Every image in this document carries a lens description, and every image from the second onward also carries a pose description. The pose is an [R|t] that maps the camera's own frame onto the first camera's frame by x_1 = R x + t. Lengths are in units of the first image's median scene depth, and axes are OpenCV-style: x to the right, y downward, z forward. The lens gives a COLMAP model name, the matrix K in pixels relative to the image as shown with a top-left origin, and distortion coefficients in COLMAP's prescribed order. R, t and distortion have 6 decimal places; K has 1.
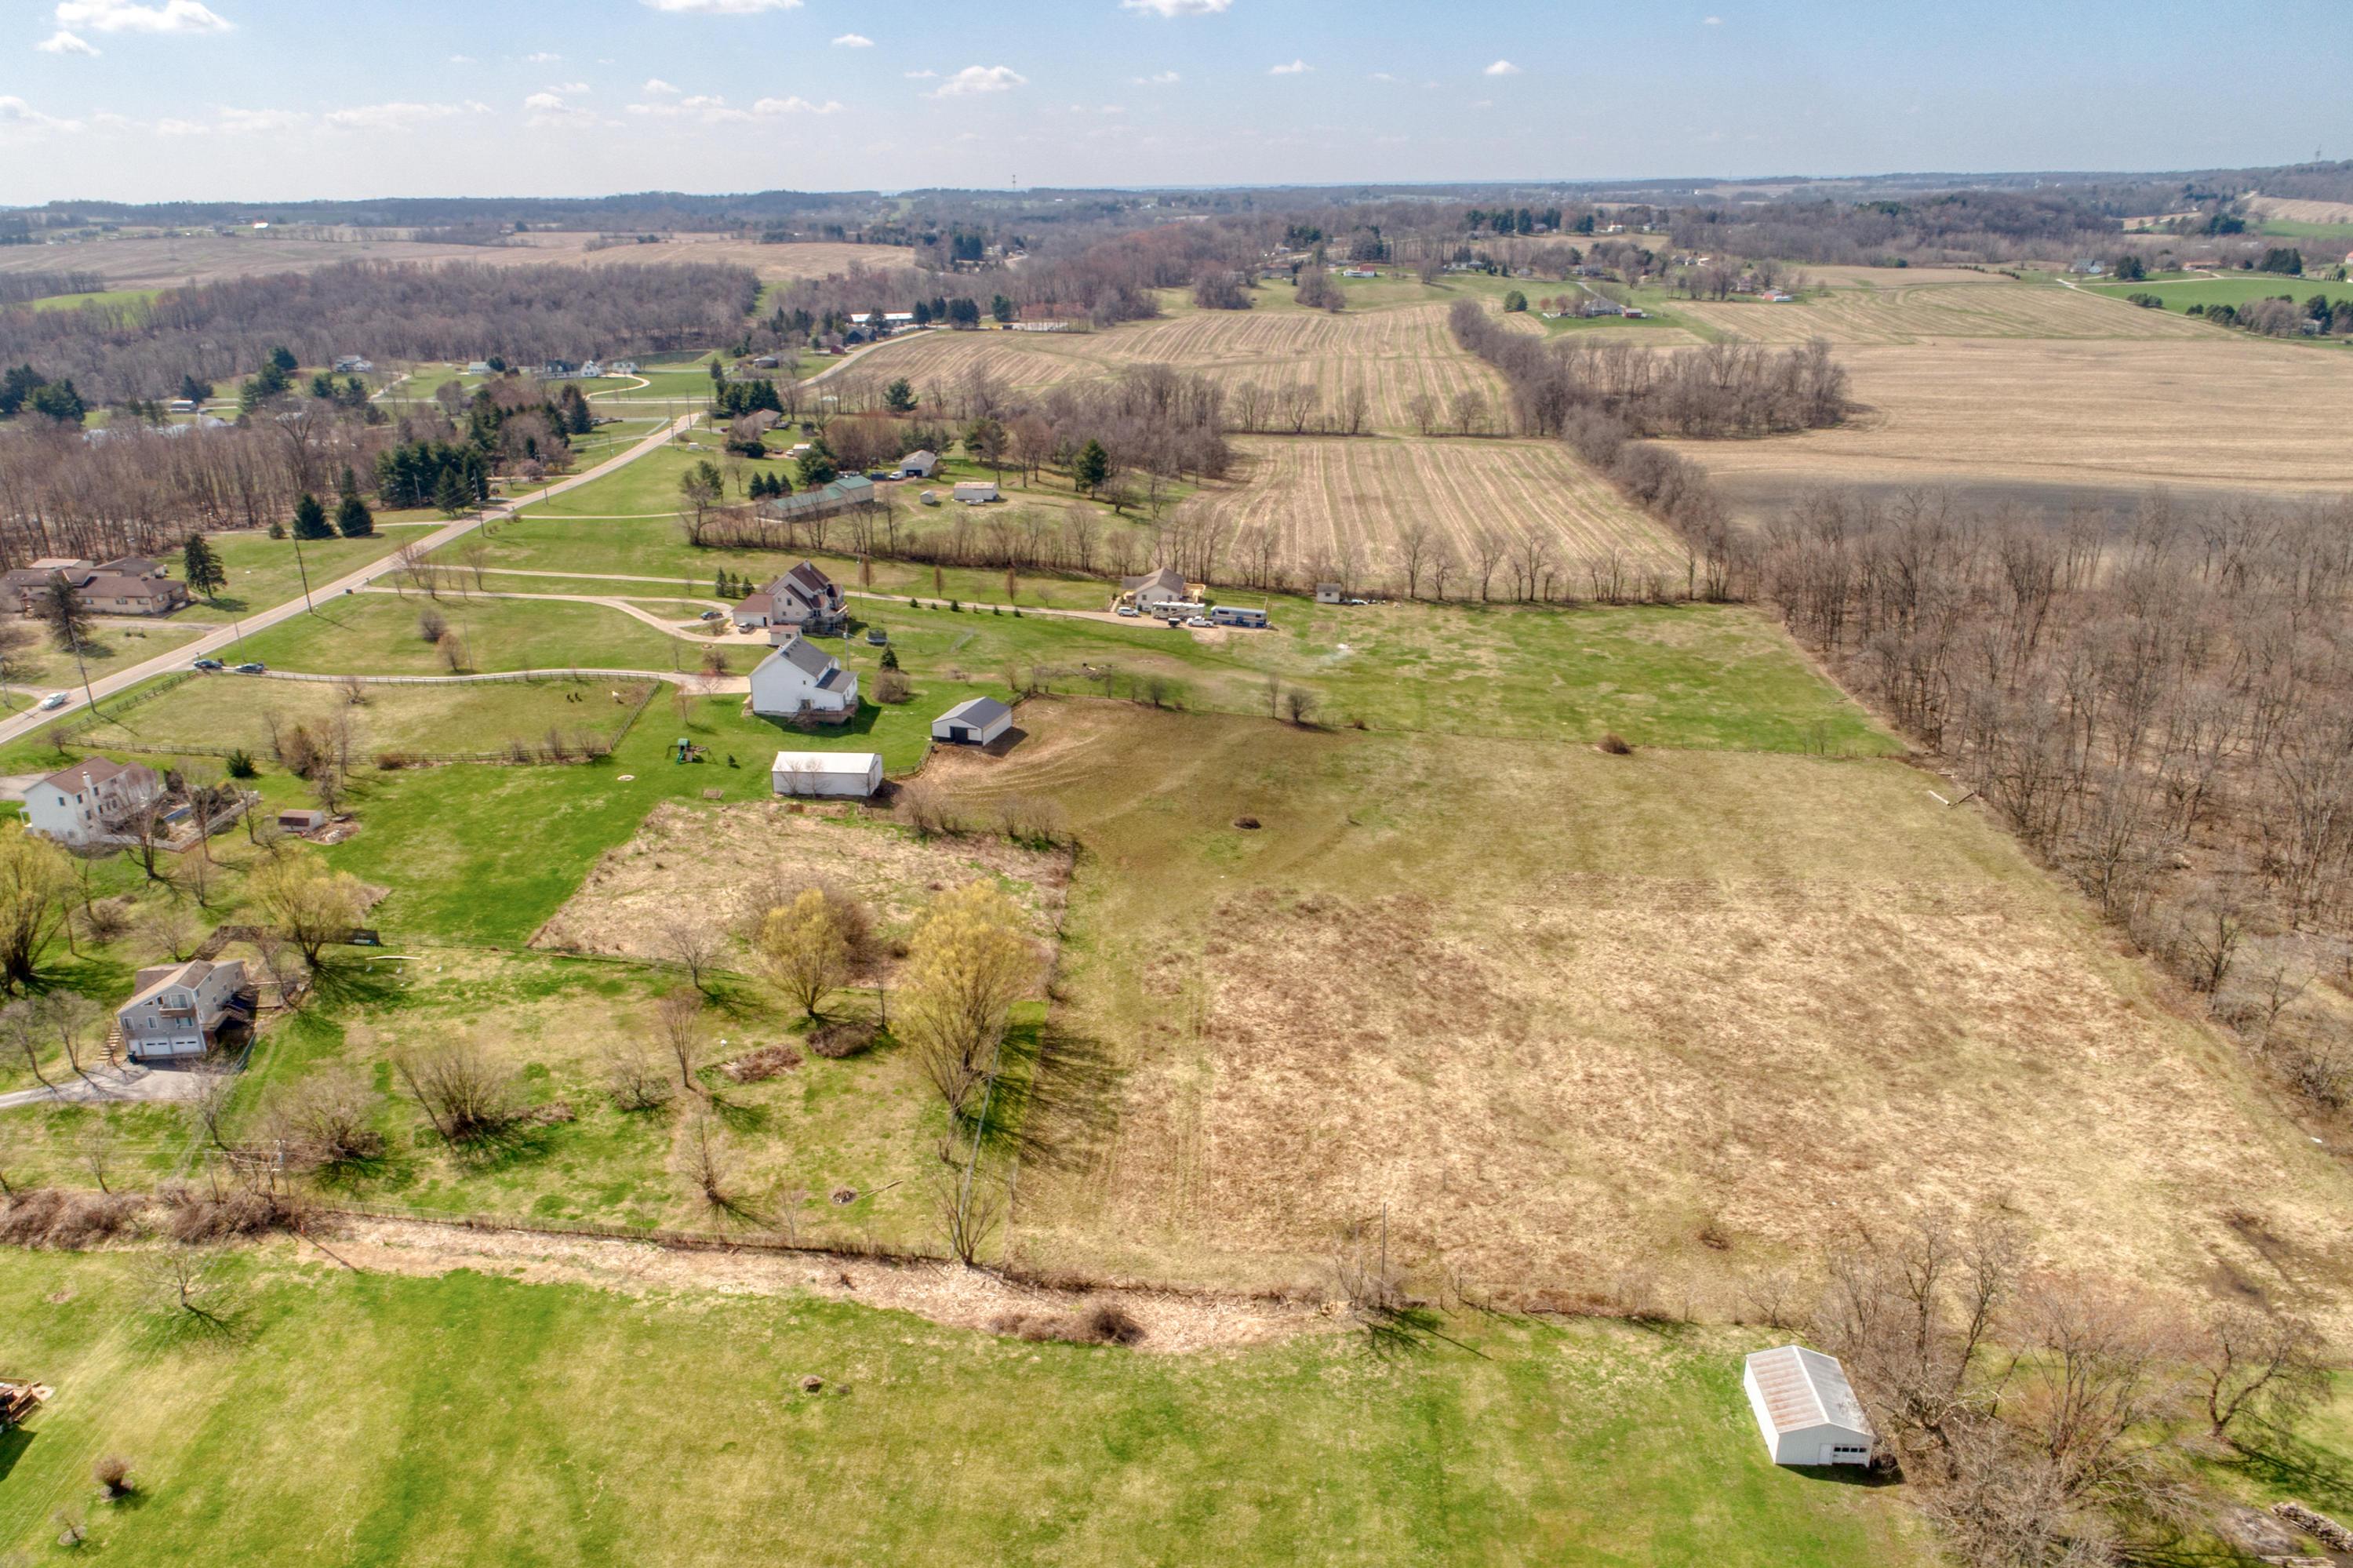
lens RADIAL K [[1731.0, 0, 1077.5], [0, 1731.0, 789.8], [0, 0, 1]] dist [-0.003792, 0.009131]
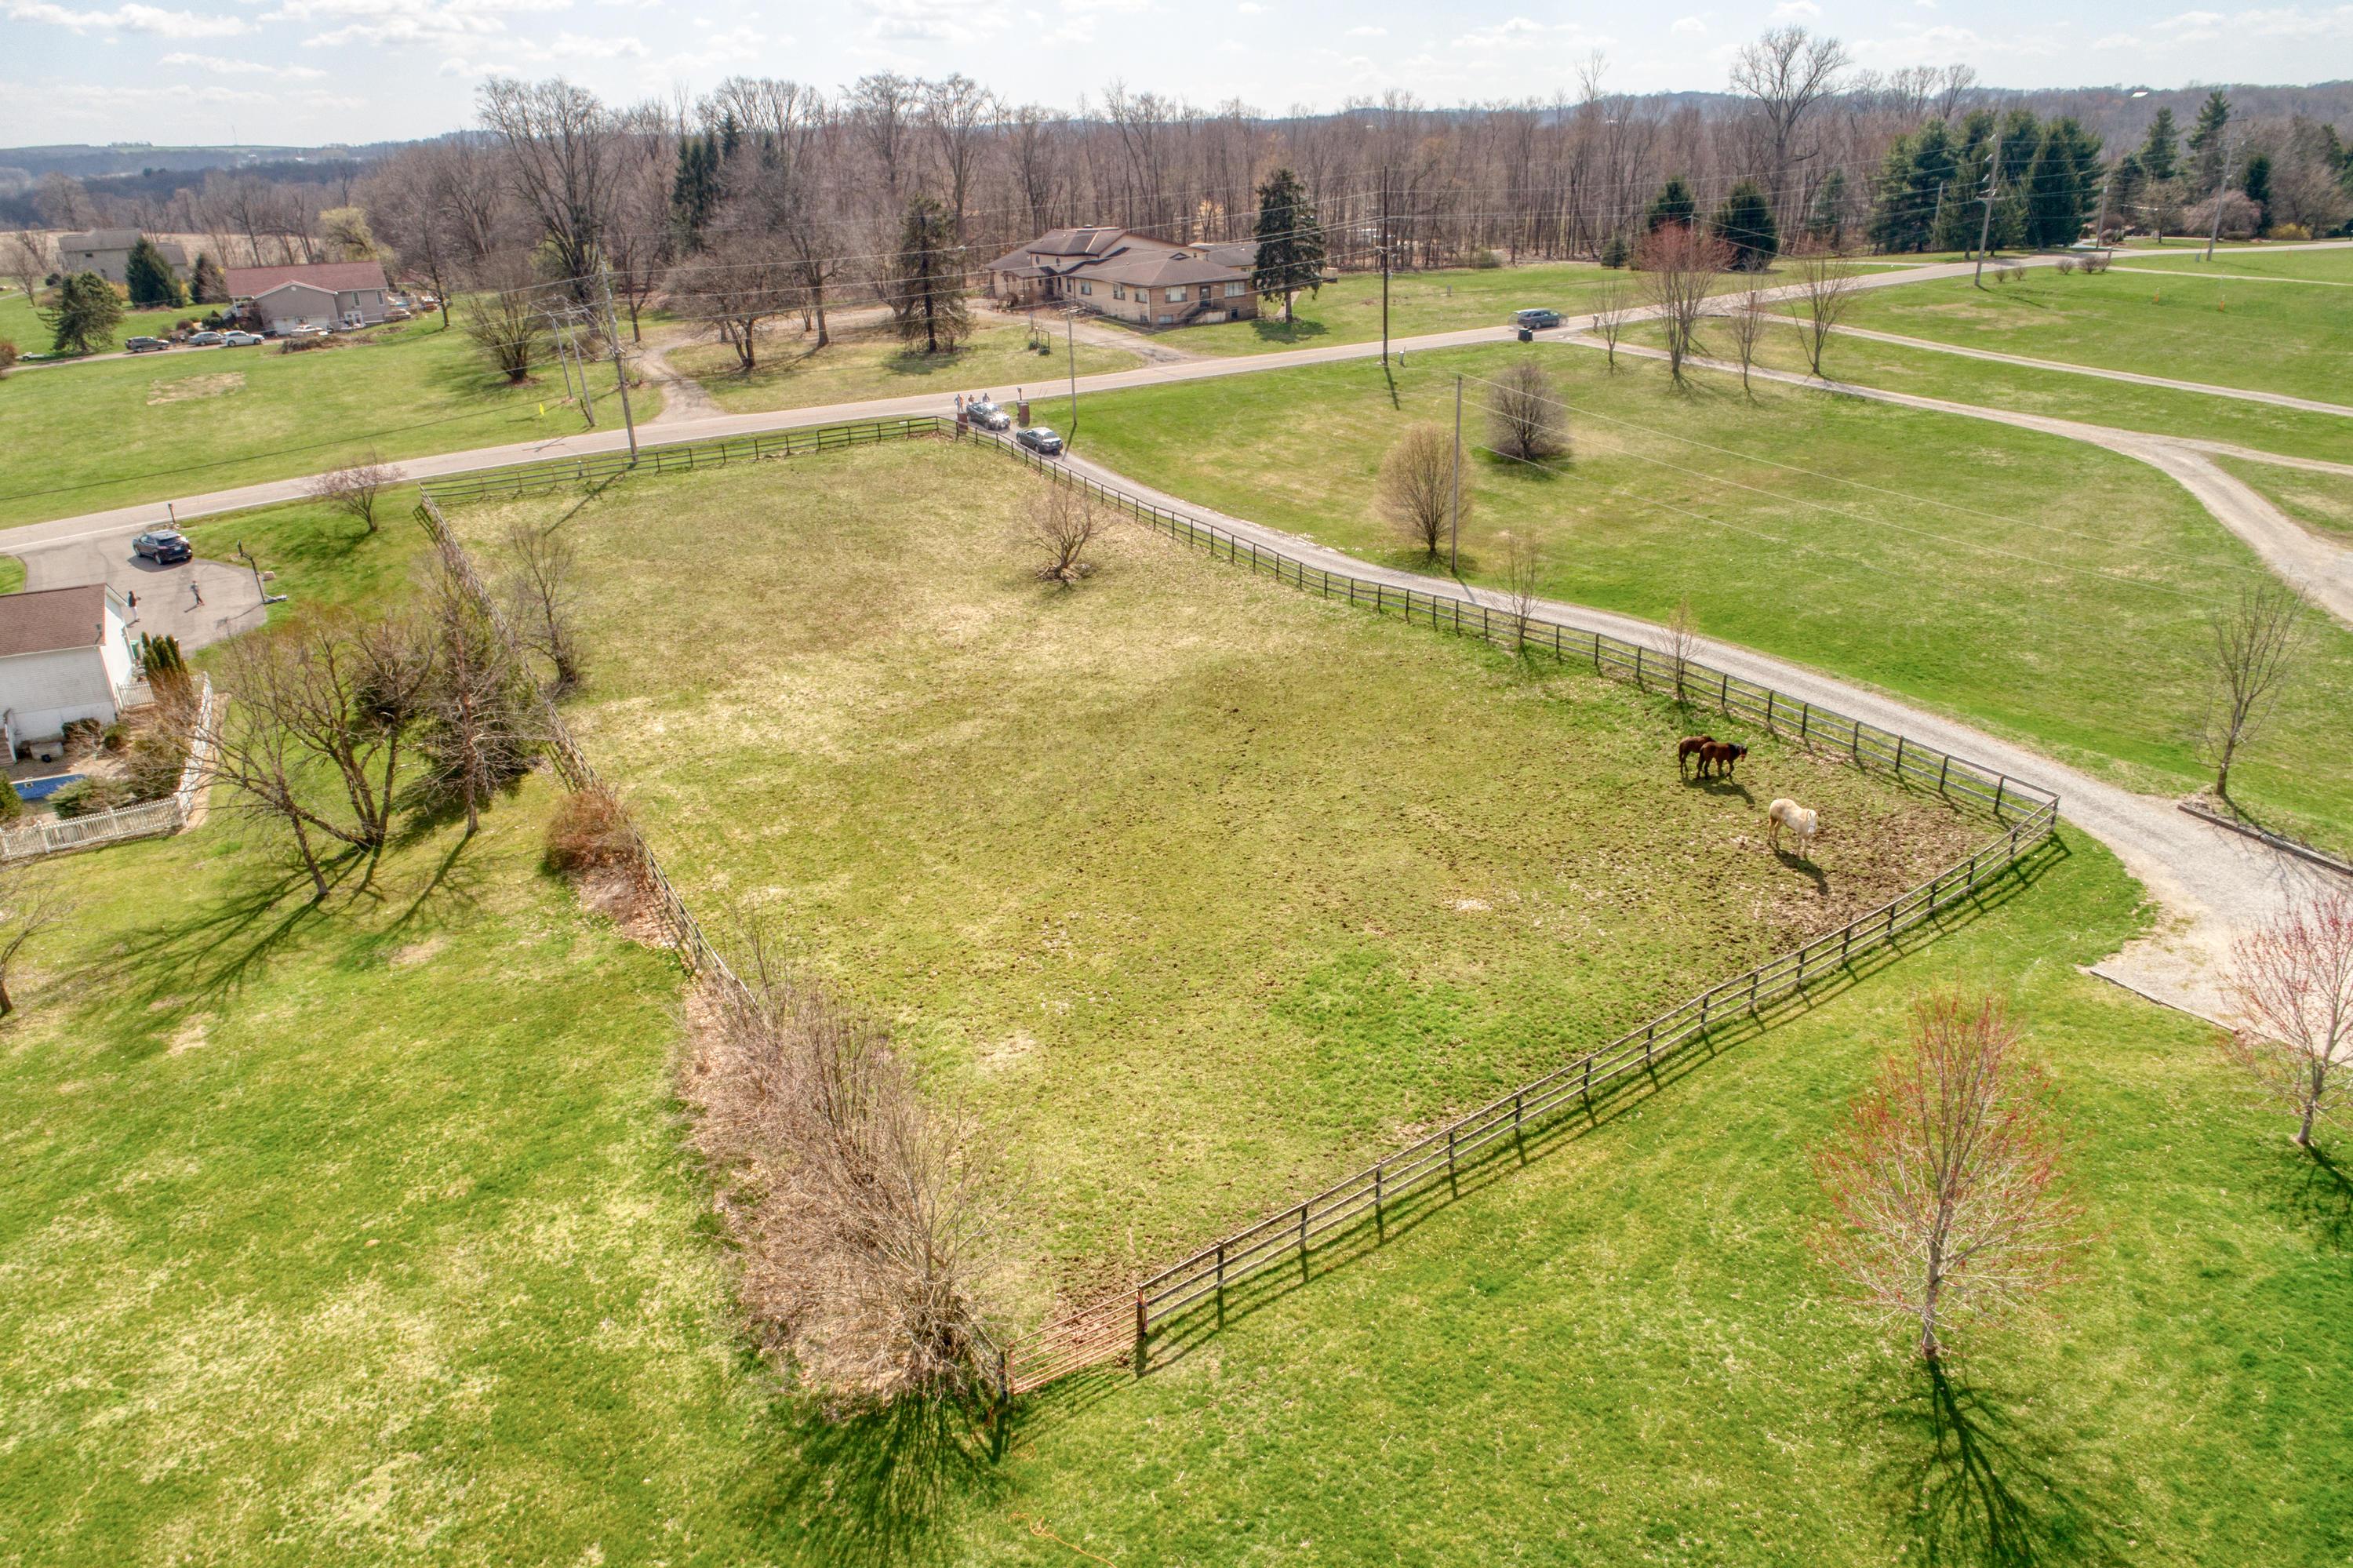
lens RADIAL K [[1589.9, 0, 1170.1], [0, 1589.9, 776.9], [0, 0, 1]] dist [-0.006907, 0.014347]
pose [[0.577916, 0.307691, -0.755870, -0.187696], [-0.257153, 0.947677, 0.189158, -0.081806], [0.774523, 0.085056, 0.626802, 0.896408]]
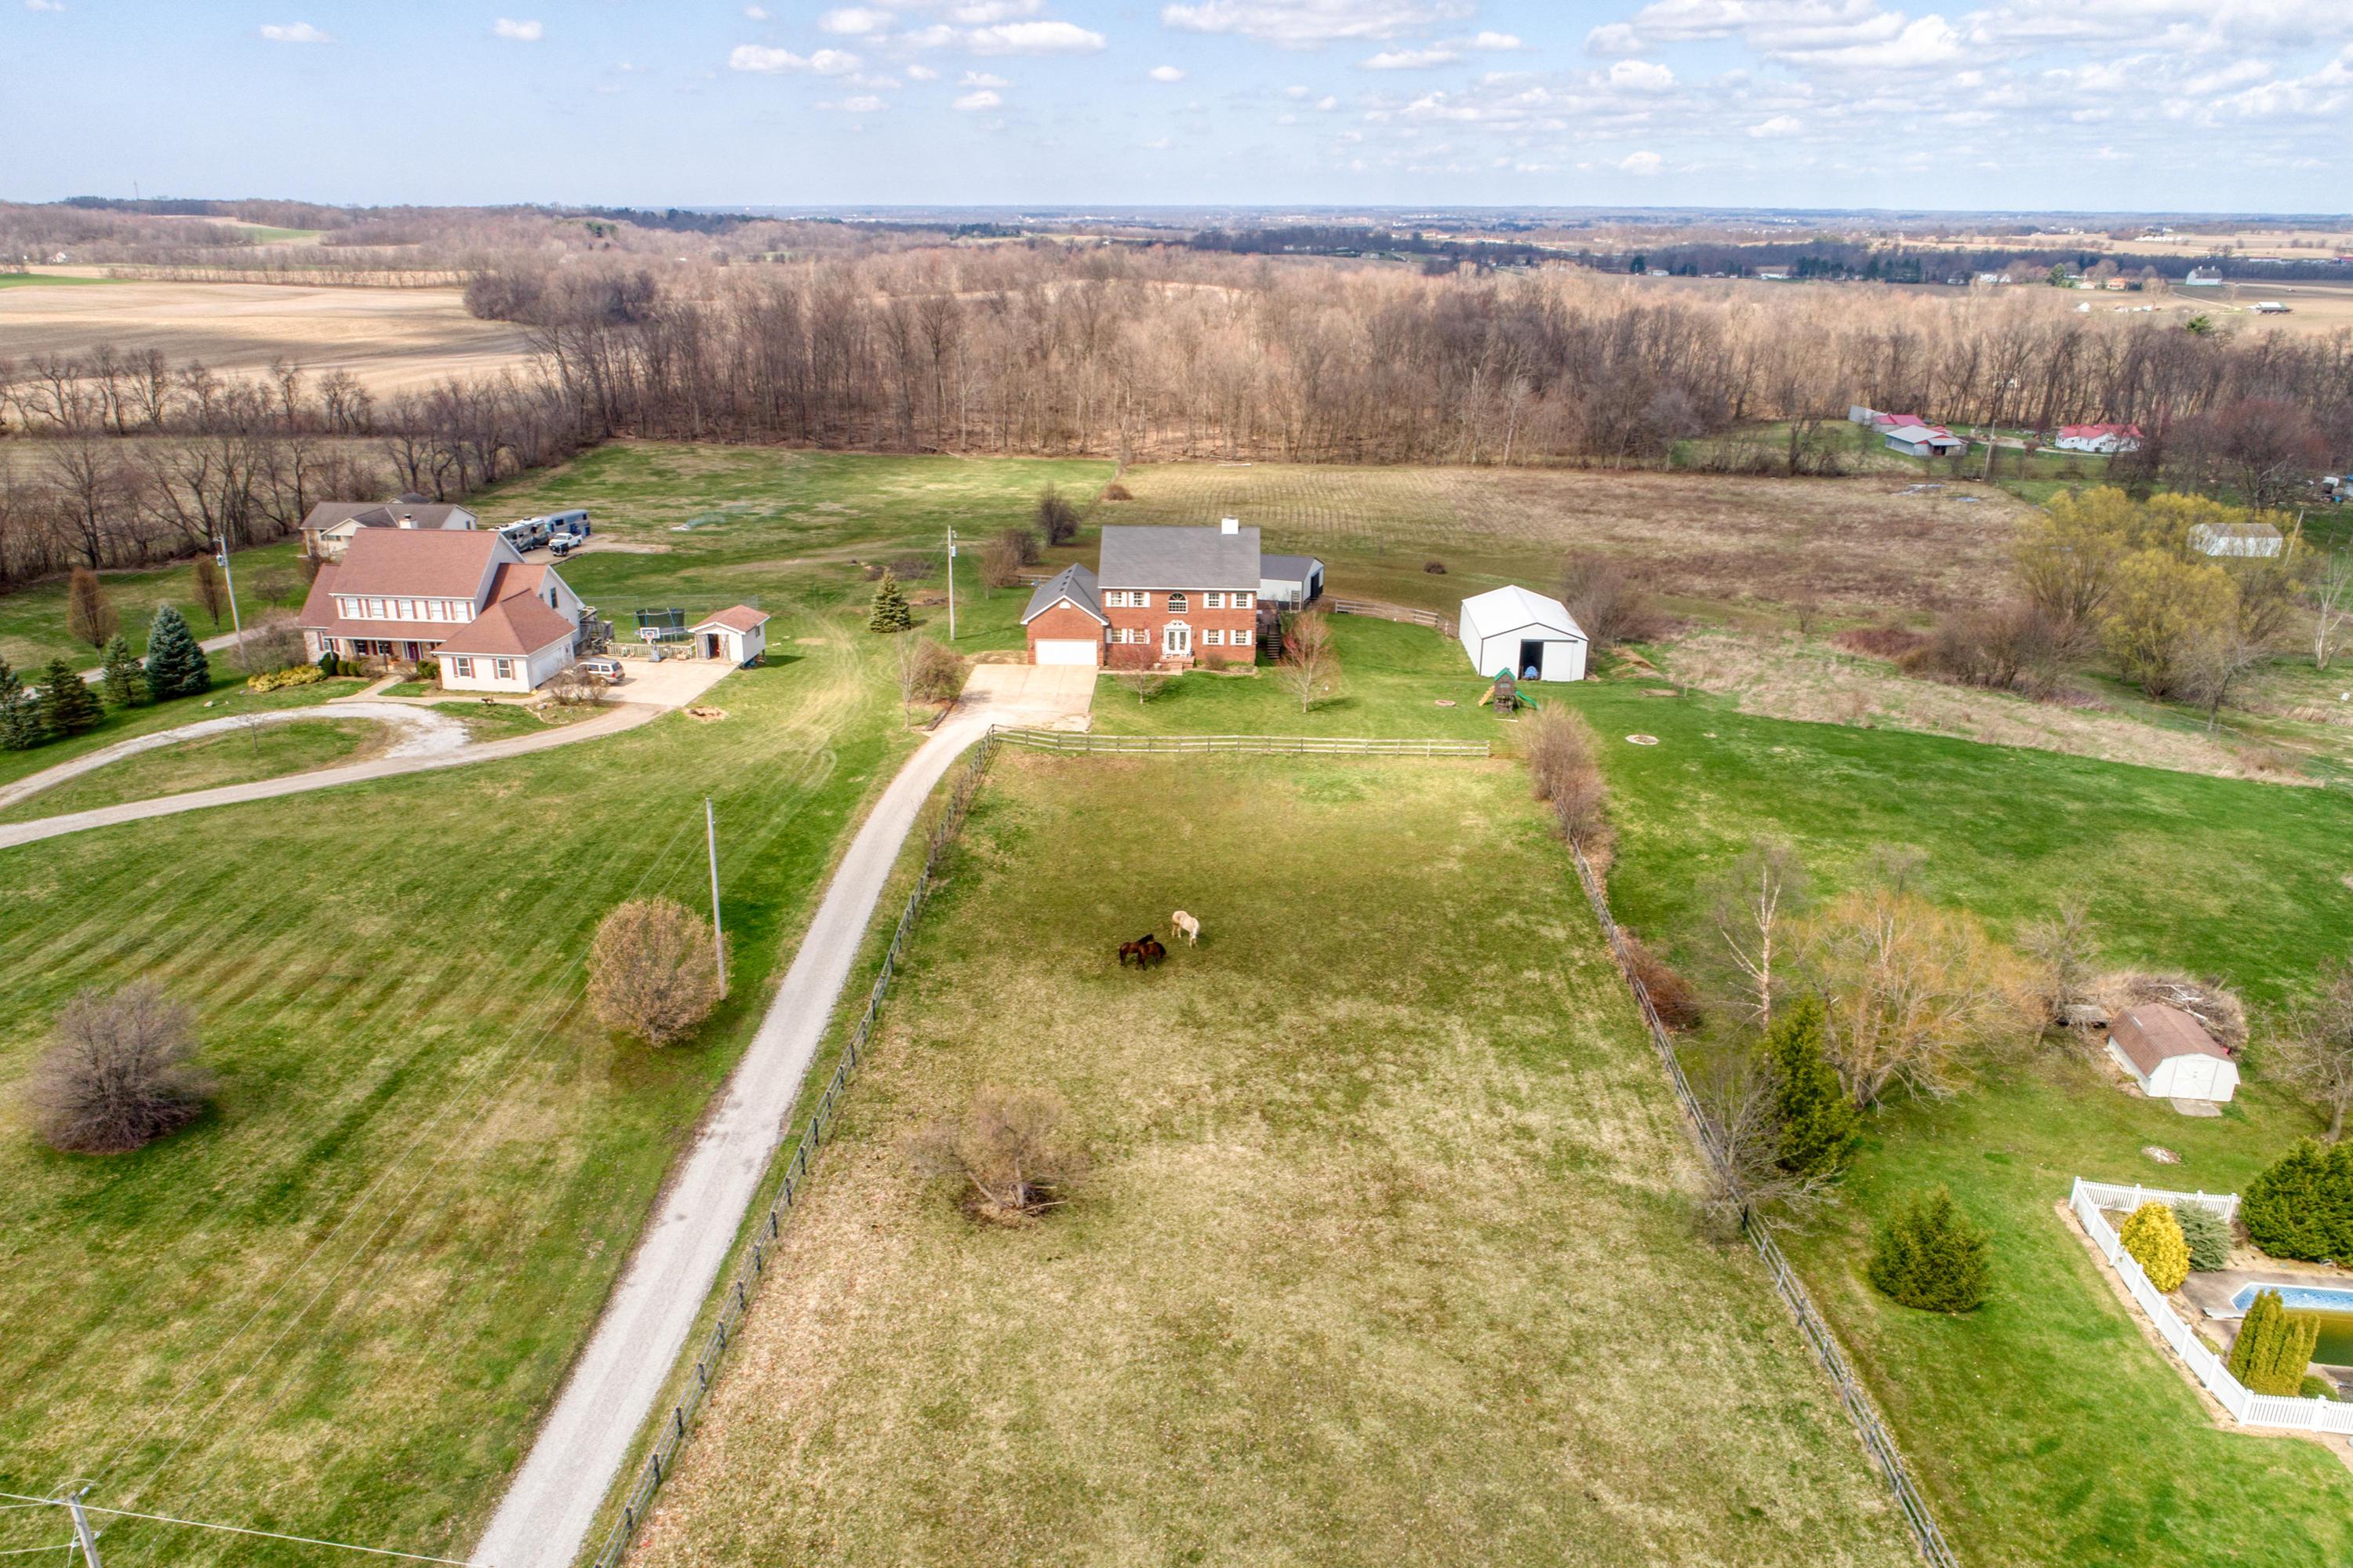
lens RADIAL K [[1692.6, 0, 1152.7], [0, 1692.6, 816.0], [0, 0, 1]] dist [-0.010091, 0.020174]
pose [[-0.045911, -0.330529, 0.942678, -0.649948], [0.325983, 0.887057, 0.326903, -0.171675], [-0.944260, 0.322305, 0.067021, 1.022125]]
